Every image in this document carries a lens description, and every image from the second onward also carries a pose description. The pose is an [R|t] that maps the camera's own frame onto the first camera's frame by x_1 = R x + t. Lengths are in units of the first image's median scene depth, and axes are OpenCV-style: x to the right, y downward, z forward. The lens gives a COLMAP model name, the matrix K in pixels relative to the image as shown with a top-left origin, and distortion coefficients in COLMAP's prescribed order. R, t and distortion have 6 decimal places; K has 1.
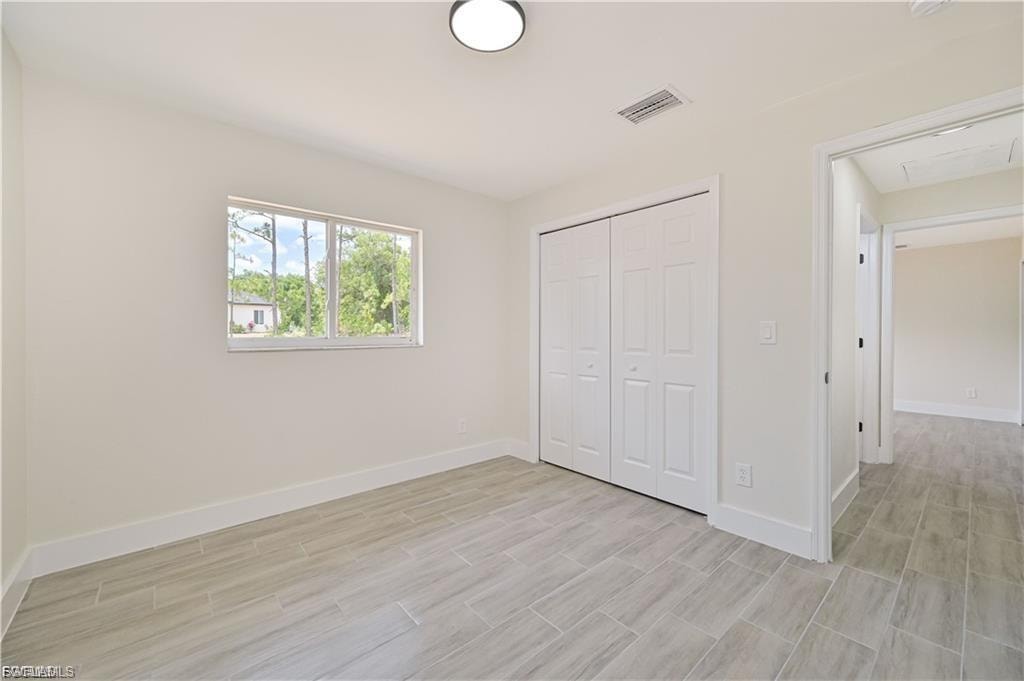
lens RADIAL K [[408.9, 0, 515.2], [0, 408.9, 329.1], [0, 0, 1]] dist [0.000935, -0.000111]
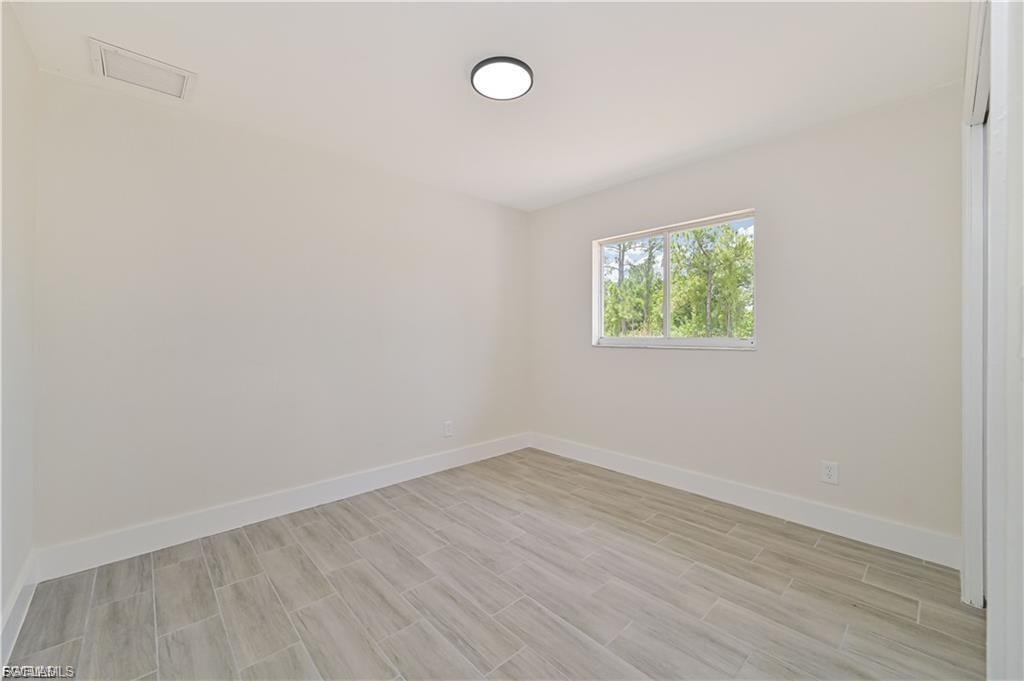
lens RADIAL K [[406.1, 0, 511.3], [0, 406.1, 334.9], [0, 0, 1]] dist [0.000449, 0.000085]
pose [[0.024910, 0.004360, -0.999680, 0.745821], [0.009813, 0.999941, 0.004606, 0.003312], [0.999642, -0.009925, 0.024866, 0.656418]]
